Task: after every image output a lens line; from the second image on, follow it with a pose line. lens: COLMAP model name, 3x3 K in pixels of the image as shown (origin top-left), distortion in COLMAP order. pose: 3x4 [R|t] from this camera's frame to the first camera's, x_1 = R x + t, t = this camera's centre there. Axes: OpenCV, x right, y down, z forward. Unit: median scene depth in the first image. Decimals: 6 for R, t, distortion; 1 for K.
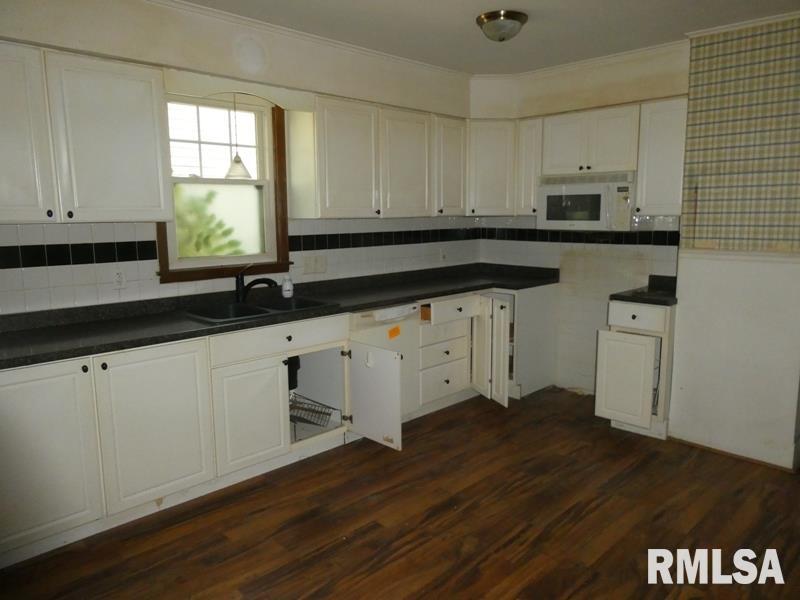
lens RADIAL K [[574.6, 0, 399.9], [0, 574.6, 302.4], [0, 0, 1]] dist [0.000138, -0.007430]
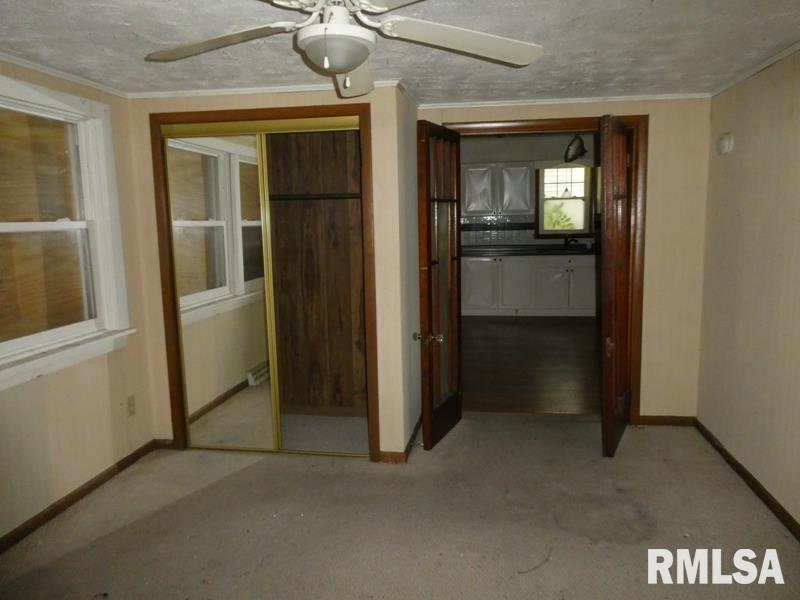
lens RADIAL K [[574.6, 0, 400.1], [0, 574.6, 297.9], [0, 0, 1]] dist [0.000138, -0.007430]
pose [[0.584574, 0.100263, -0.805122, 1.270463], [-0.100409, 0.993647, 0.050836, 0.151350], [0.805103, 0.051124, 0.590927, -0.962139]]
